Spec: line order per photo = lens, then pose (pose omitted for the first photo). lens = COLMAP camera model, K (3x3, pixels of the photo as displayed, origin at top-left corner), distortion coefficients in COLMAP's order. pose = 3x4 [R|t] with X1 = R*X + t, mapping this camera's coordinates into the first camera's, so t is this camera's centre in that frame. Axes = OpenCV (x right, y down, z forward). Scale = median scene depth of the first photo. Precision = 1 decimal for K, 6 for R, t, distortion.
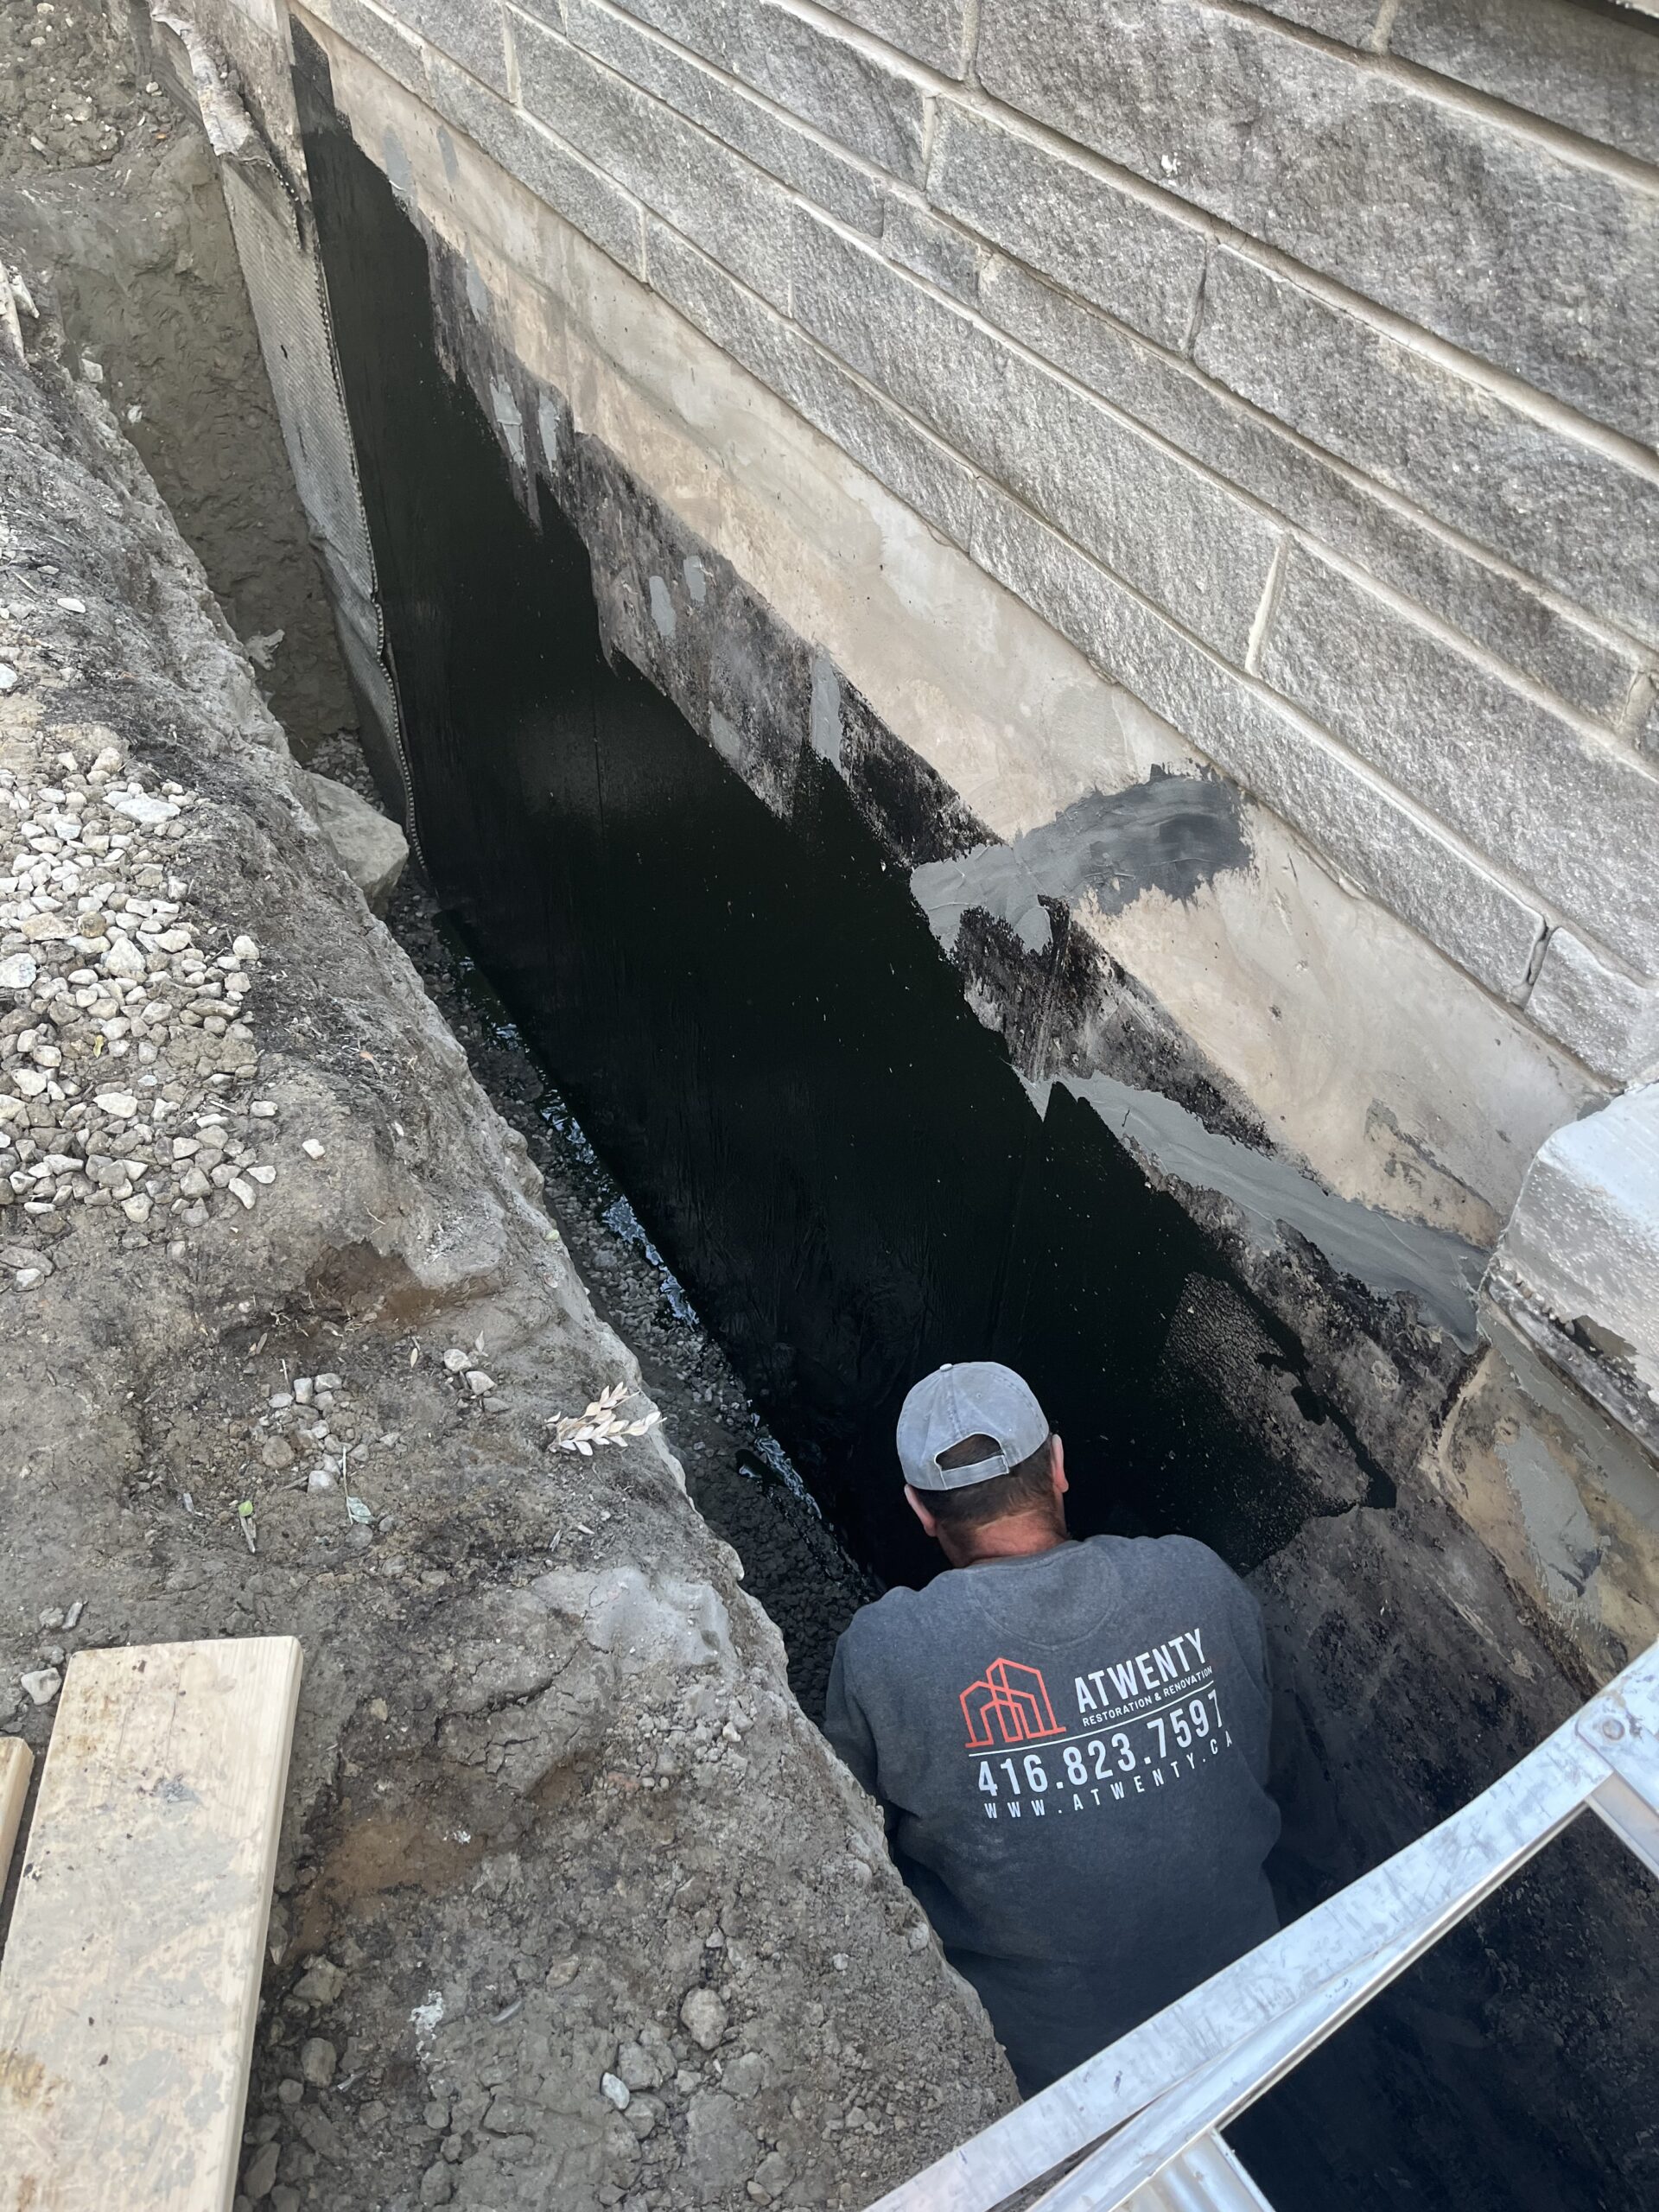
lens RADIAL K [[1681.7, 0, 834.6], [0, 1681.7, 1102.9], [0, 0, 1]] dist [0.045834, -0.033294]
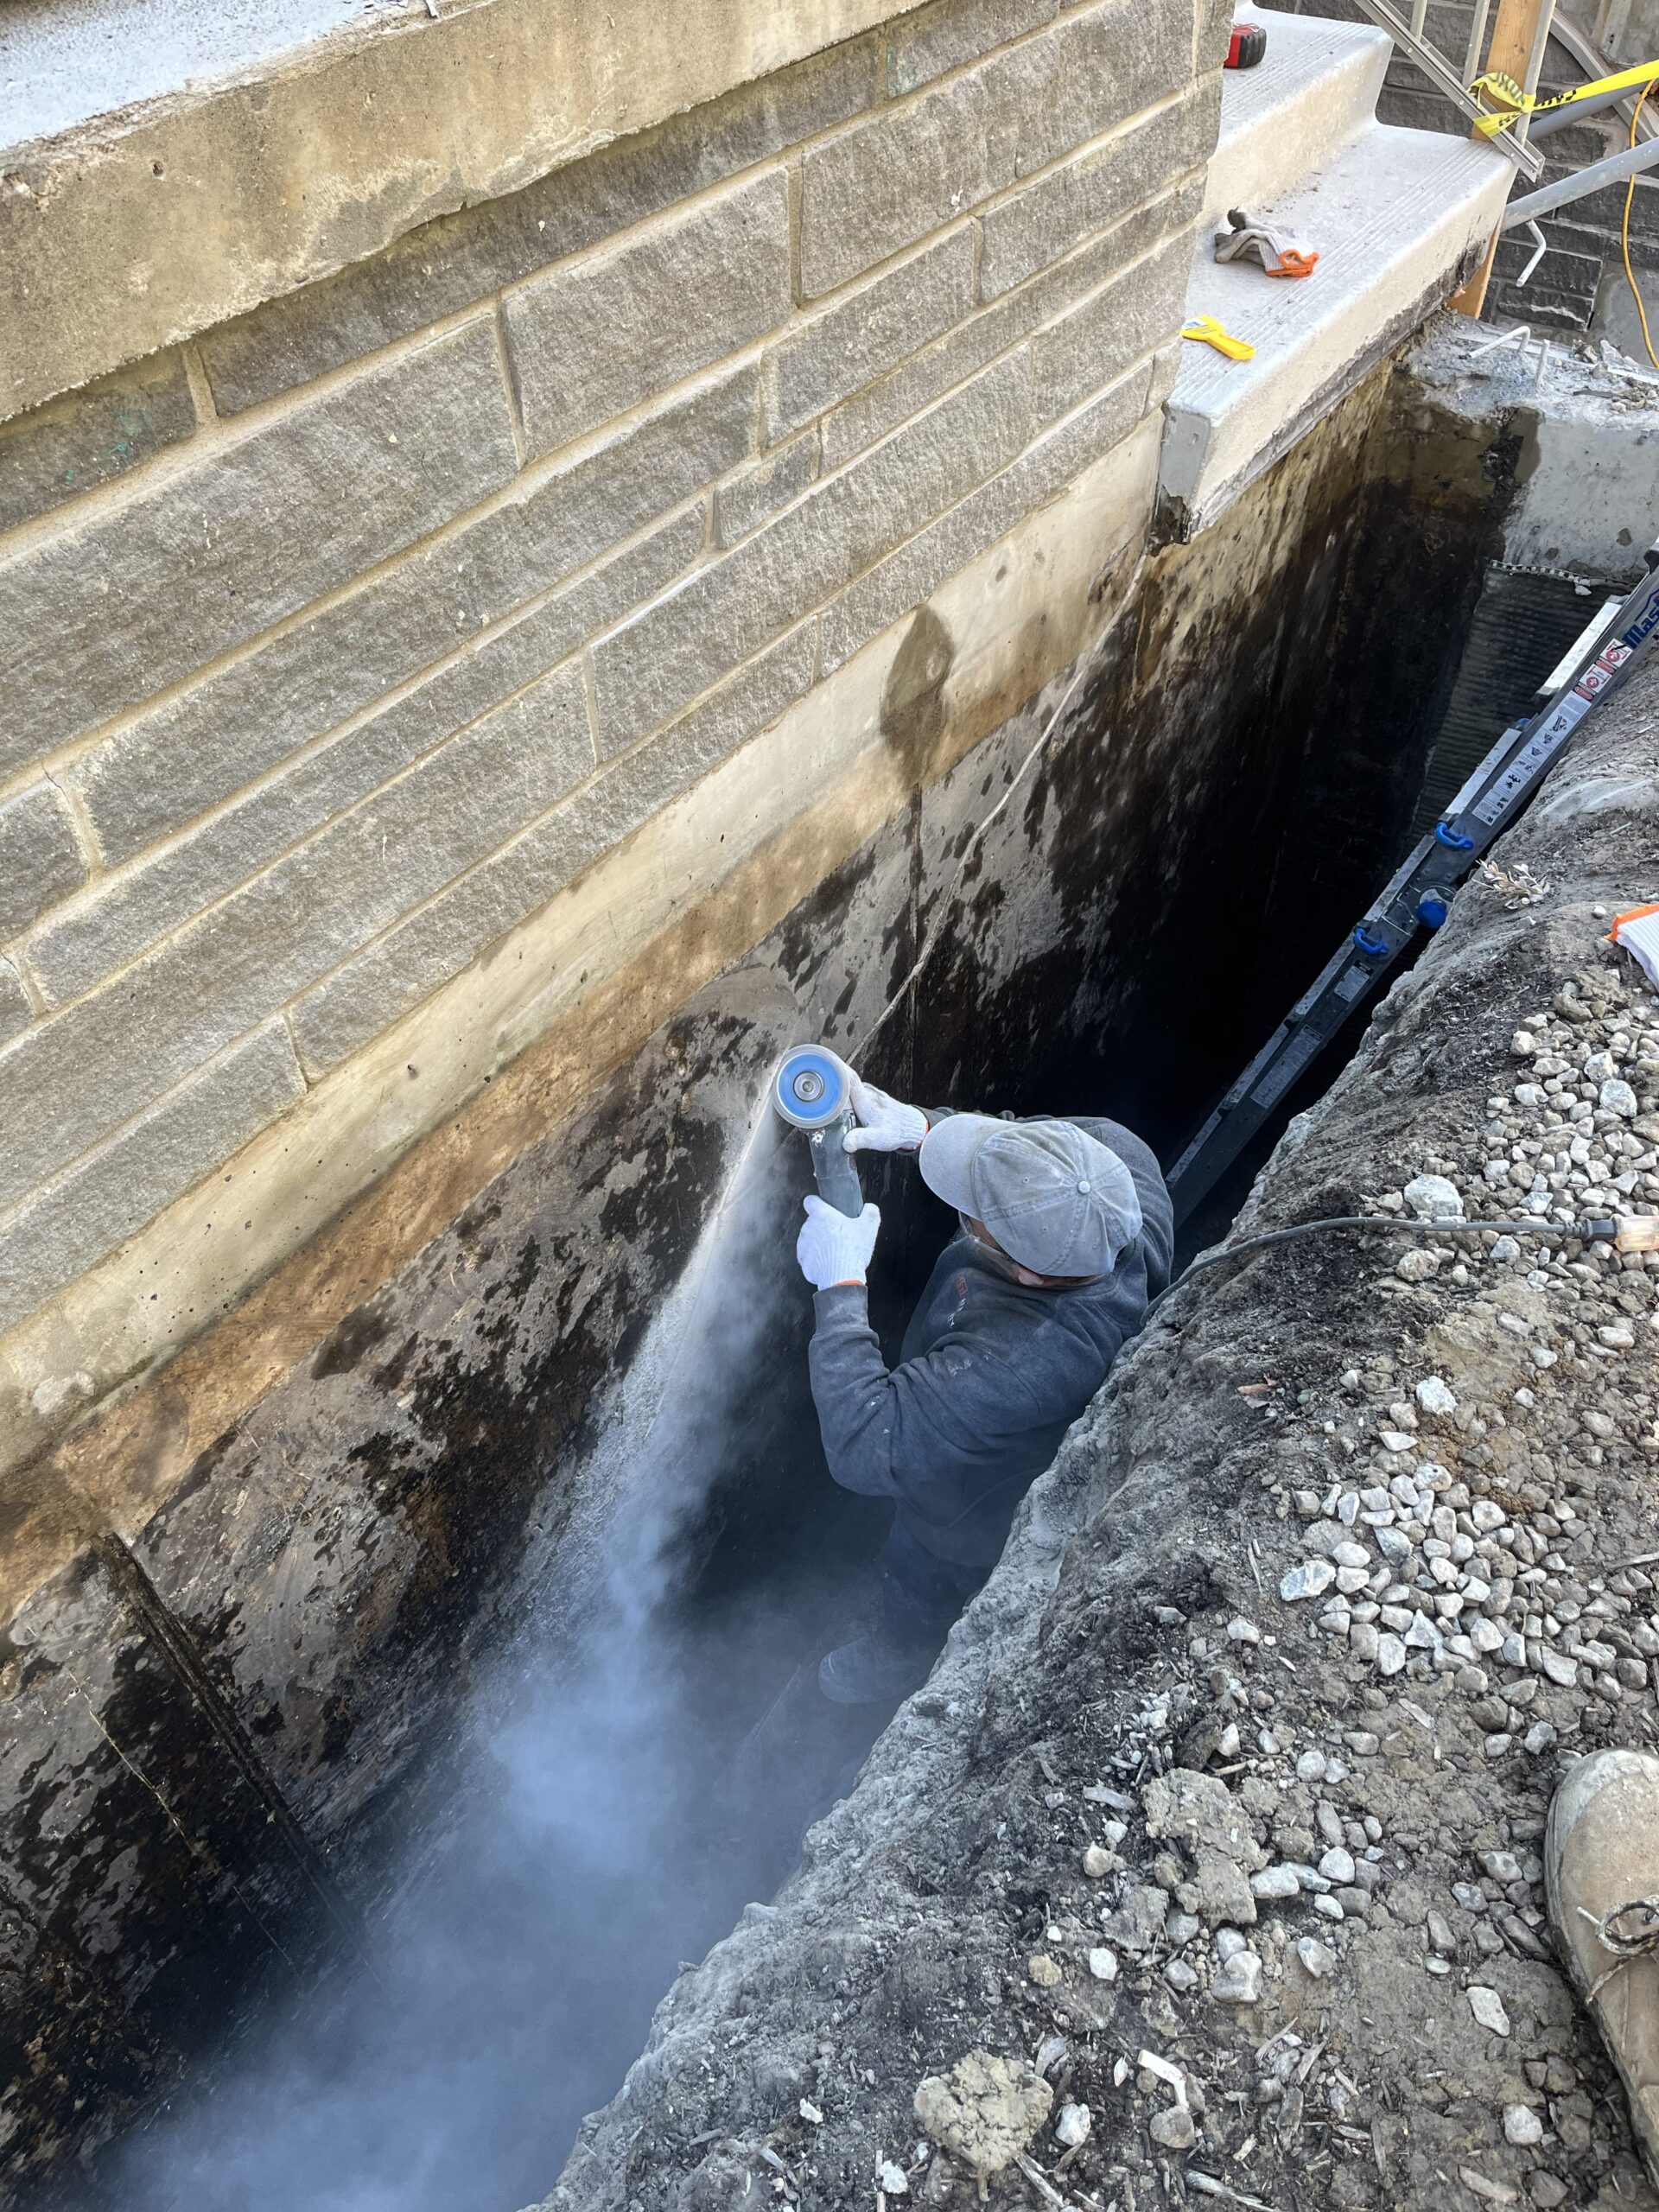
lens RADIAL K [[1683.2, 0, 839.7], [0, 1683.2, 1115.4], [0, 0, 1]] dist [0.062558, -0.082648]
pose [[-0.437718, -0.671717, 0.597662, -0.915514], [0.647217, 0.226013, 0.728030, -1.252082], [-0.624109, 0.705489, 0.335817, 0.989361]]
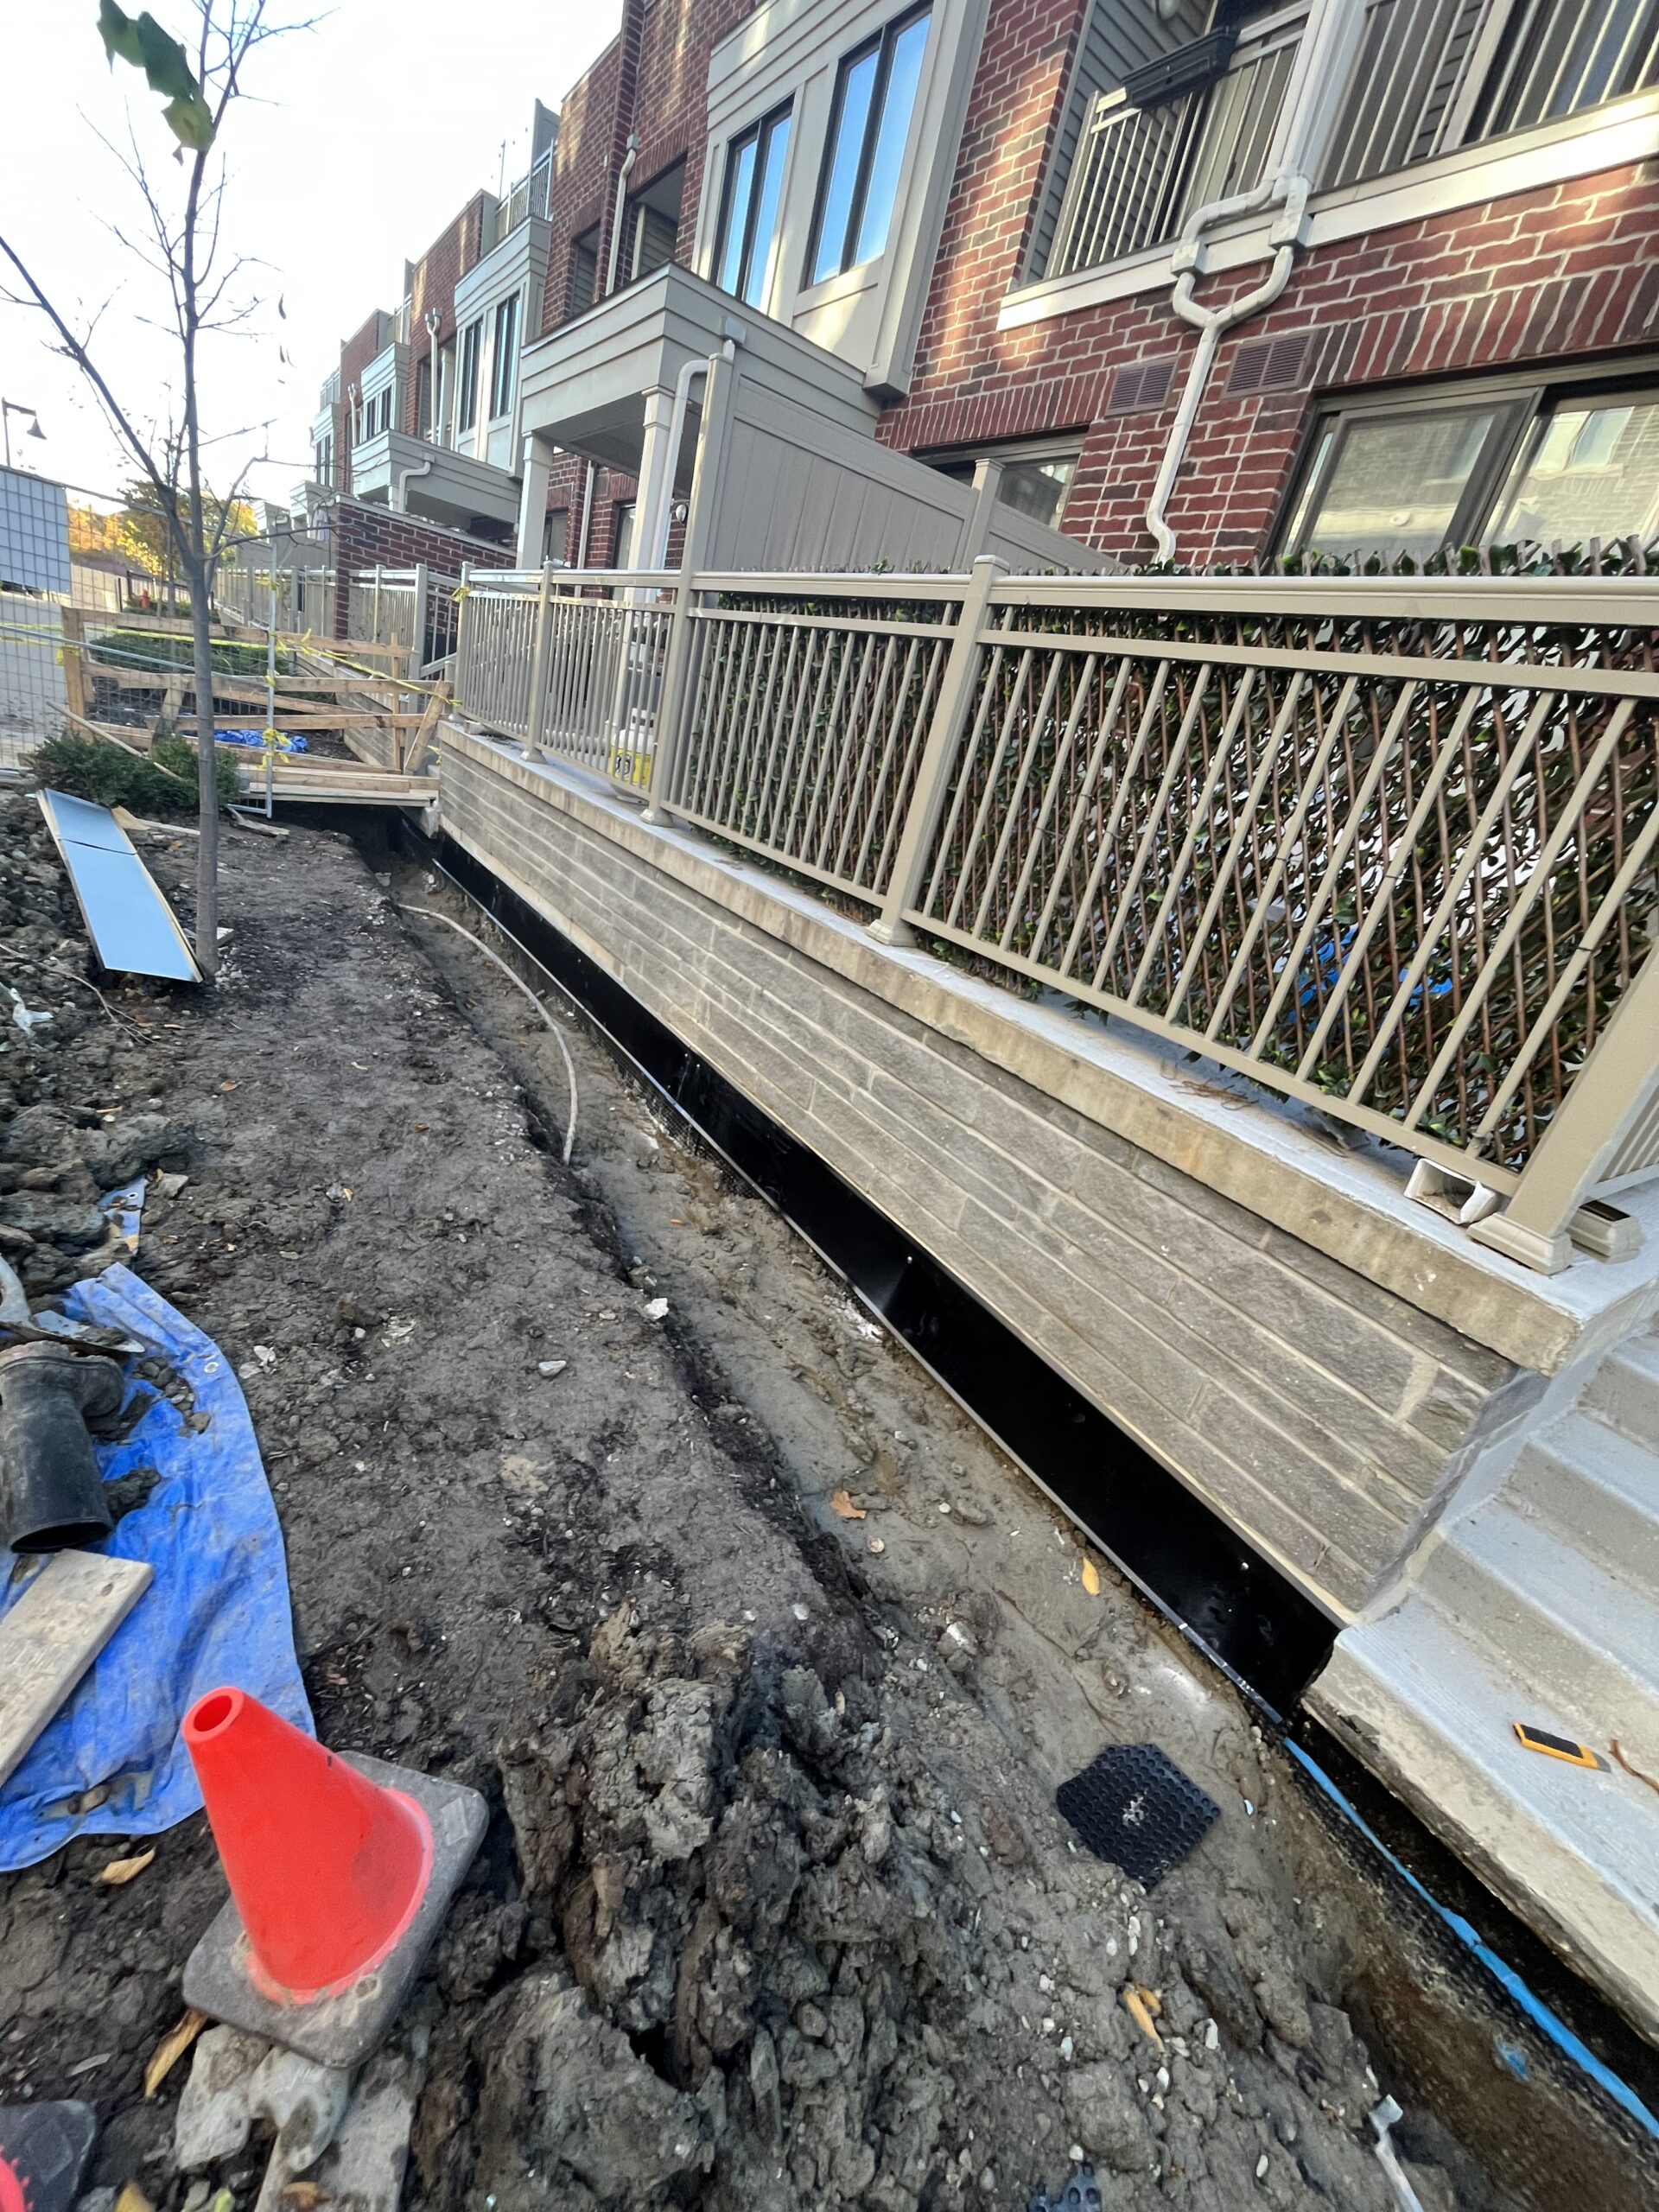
lens RADIAL K [[896.7, 0, 829.5], [0, 896.7, 1106.0], [0, 0, 1]] dist [-0.001735, 0.000066]
pose [[0.978609, 0.147029, 0.143898, -0.567782], [-0.078212, 0.912826, -0.400788, -0.092889], [-0.190282, 0.380960, 0.904800, -0.357615]]
